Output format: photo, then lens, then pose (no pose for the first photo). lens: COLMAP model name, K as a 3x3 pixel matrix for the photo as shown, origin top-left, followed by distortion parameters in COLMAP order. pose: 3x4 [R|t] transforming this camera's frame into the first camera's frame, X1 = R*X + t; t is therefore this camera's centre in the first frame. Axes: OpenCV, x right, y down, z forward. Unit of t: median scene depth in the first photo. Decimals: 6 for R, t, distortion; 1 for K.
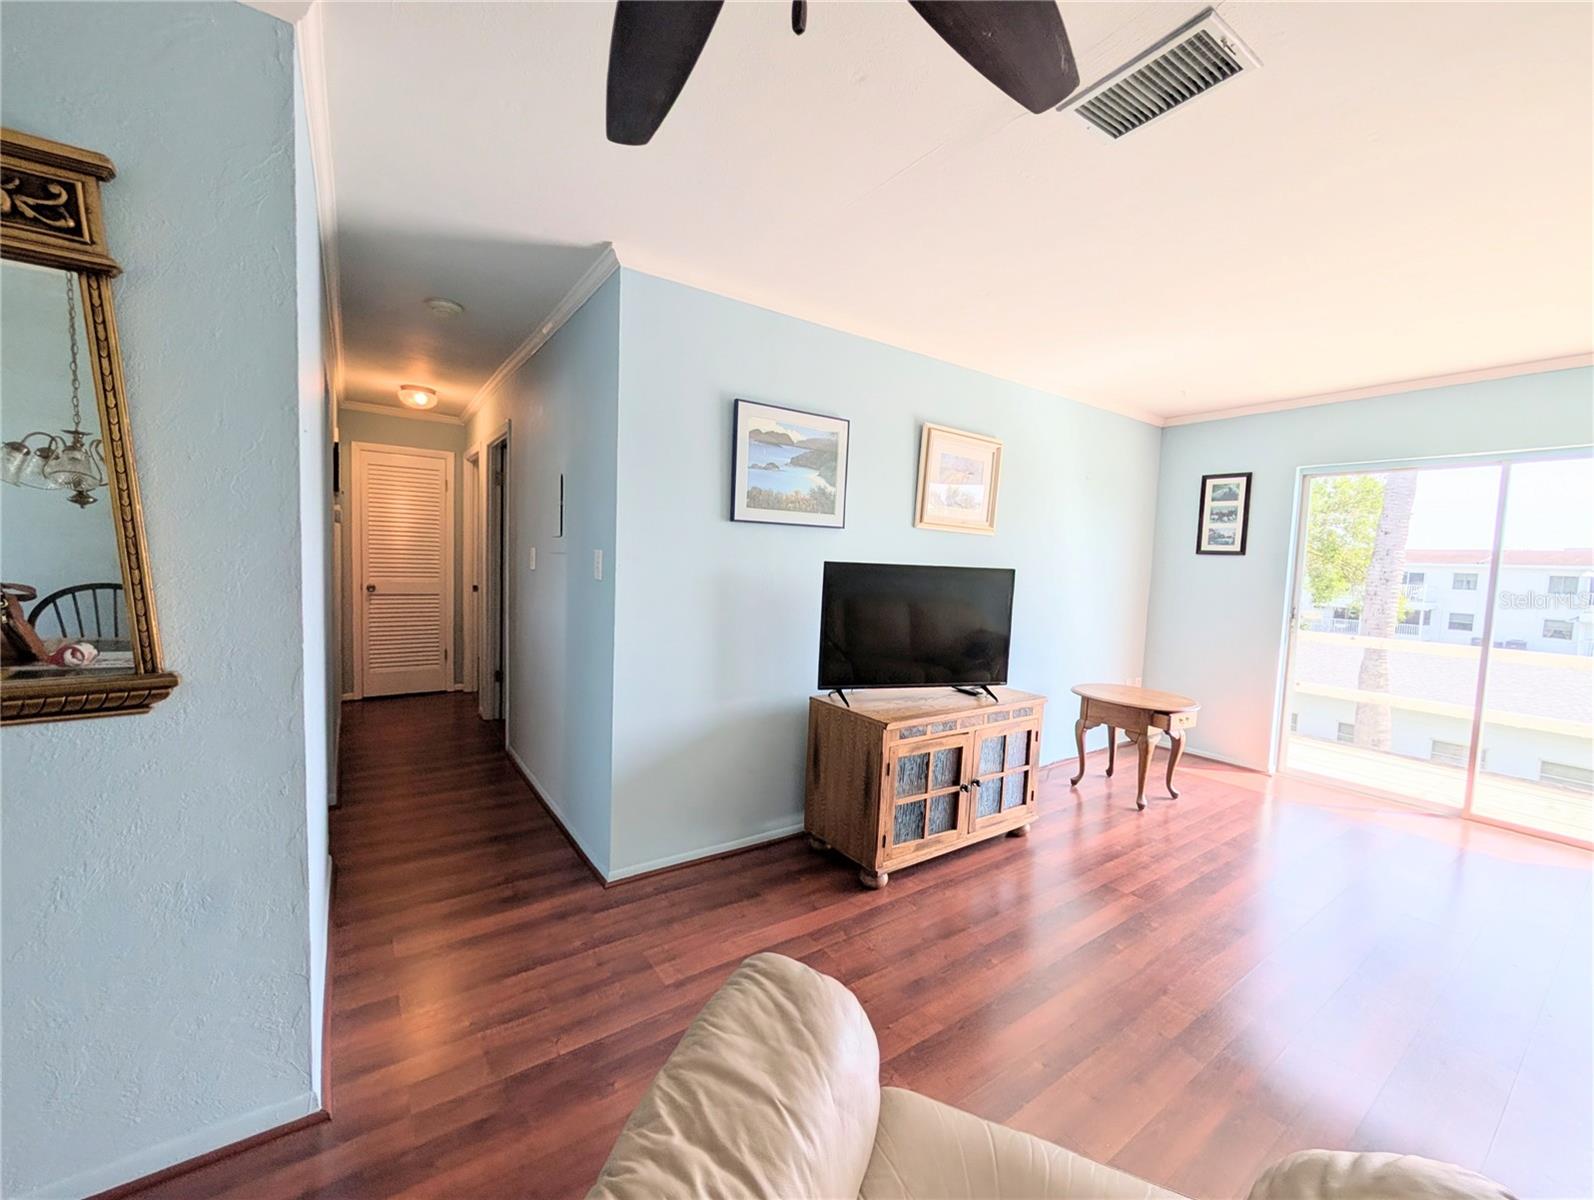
lens RADIAL K [[634.2, 0, 798.1], [0, 634.2, 601.7], [0, 0, 1]] dist [-0.000123, -0.000108]
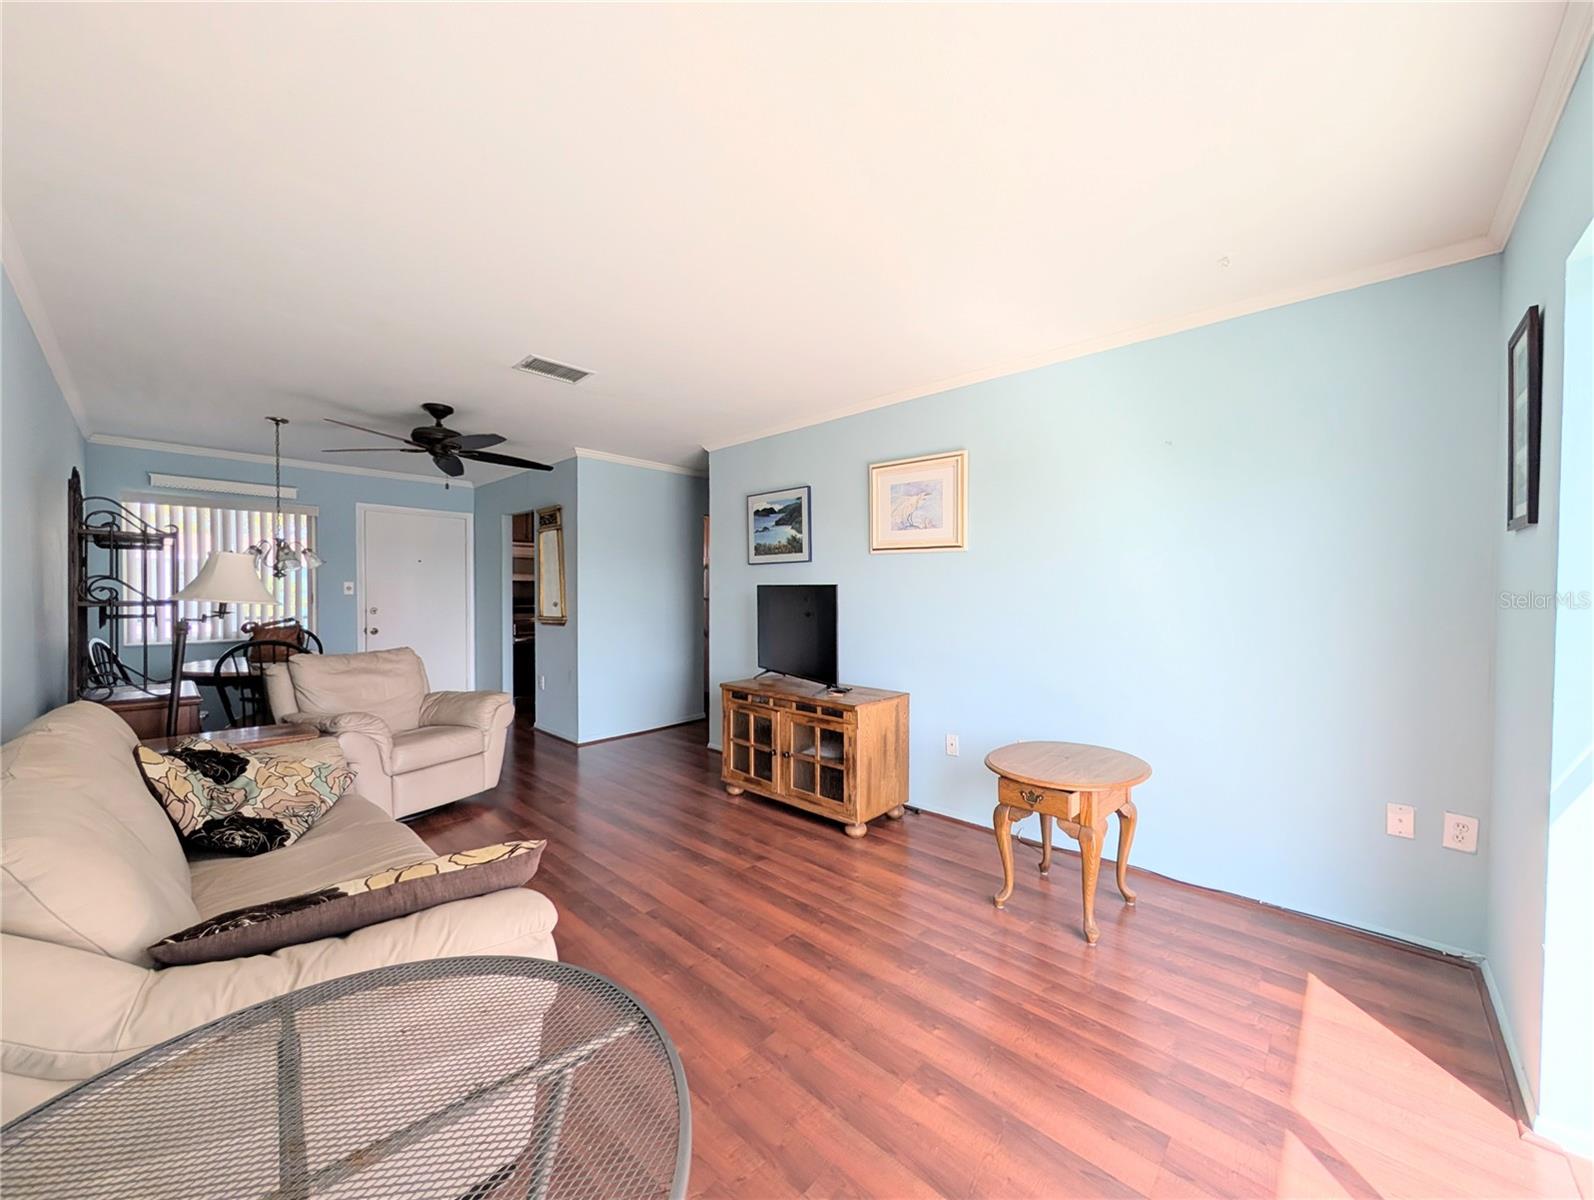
lens RADIAL K [[601.6, 0, 795.8], [0, 601.6, 600.0], [0, 0, 1]] dist [-0.000877, 0.000101]
pose [[0.202935, -0.022932, -0.978924, 1.463371], [-0.063432, 0.997318, -0.036512, 0.021851], [0.977135, 0.069504, 0.200936, 0.755731]]
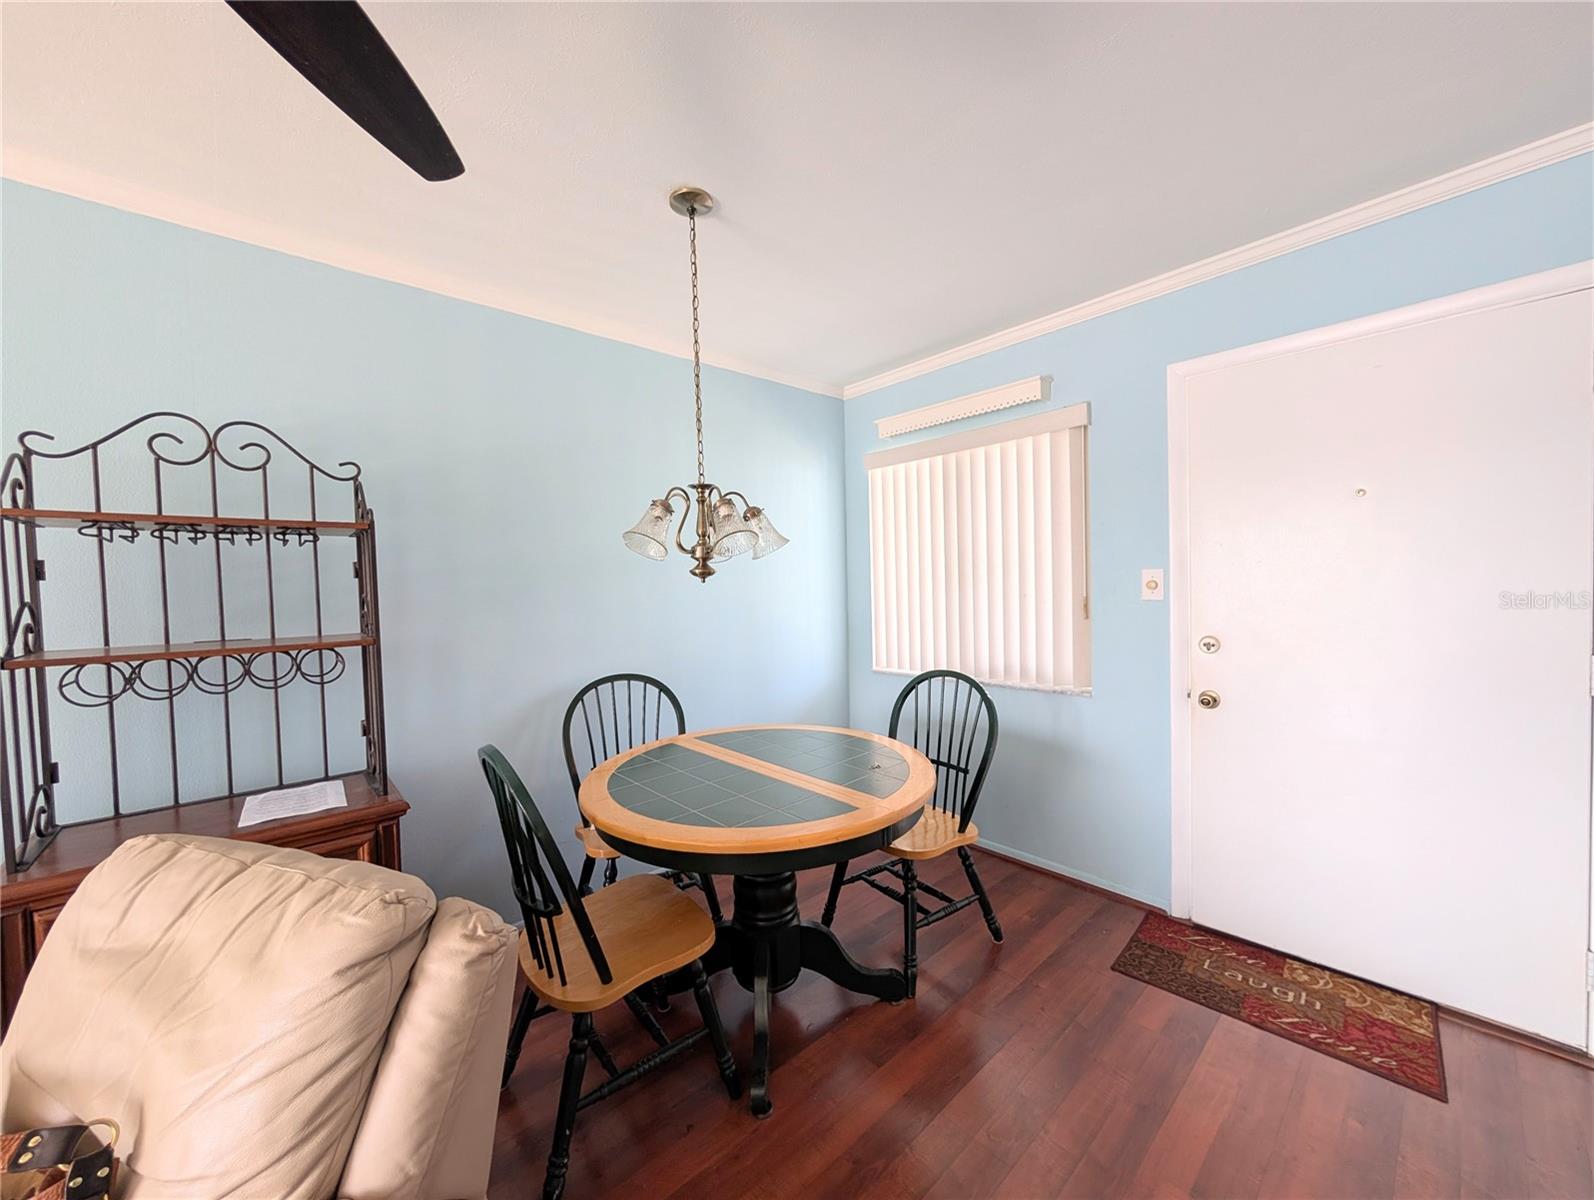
lens RADIAL K [[604.0, 0, 794.2], [0, 604.0, 602.0], [0, 0, 1]] dist [-0.000398, 0.000182]
pose [[-0.992922, -0.006743, -0.118578, -0.241521], [-0.018130, 0.995292, 0.095215, -0.042084], [0.117378, 0.096691, -0.988369, 0.448813]]
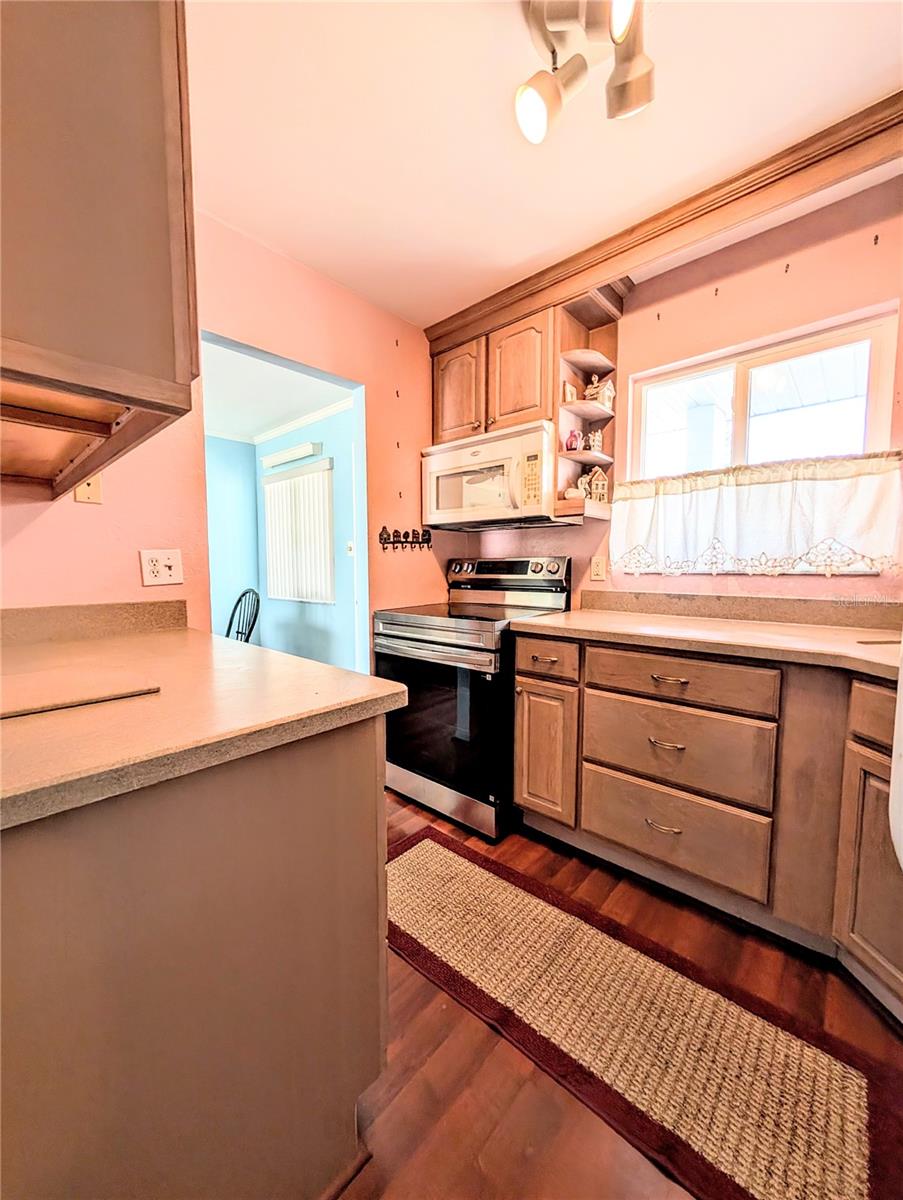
lens RADIAL K [[461.4, 0, 448.7], [0, 461.4, 597.9], [0, 0, 1]] dist [-0.000640, 0.000127]
pose [[-0.975976, -0.017358, -0.217184, -0.816184], [-0.047152, 0.990025, 0.132767, -0.043992], [0.212713, 0.139819, -0.967059, 1.023810]]
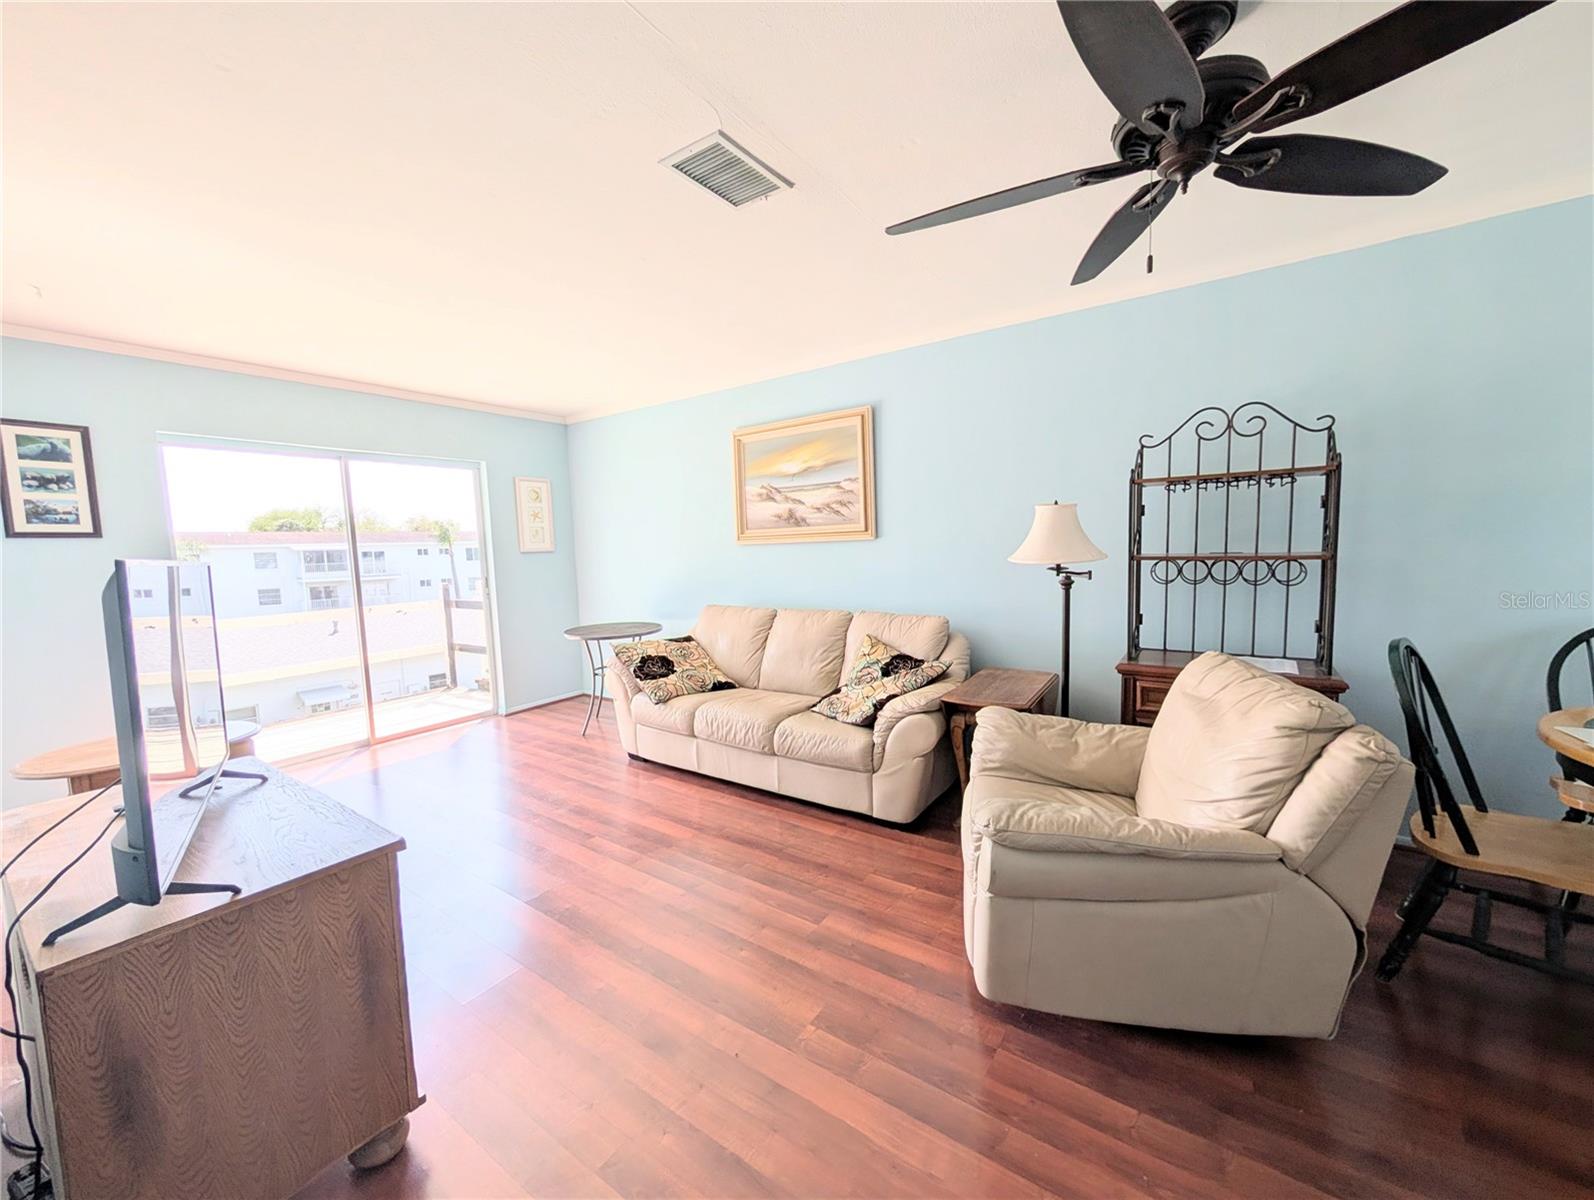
lens RADIAL K [[608.1, 0, 796.0], [0, 608.1, 601.6], [0, 0, 1]] dist [-0.001433, -0.000079]
pose [[-0.343148, -0.112828, 0.932480, -0.397008], [0.083886, 0.985111, 0.150066, -0.057039], [-0.935528, 0.129717, -0.328575, 0.720066]]
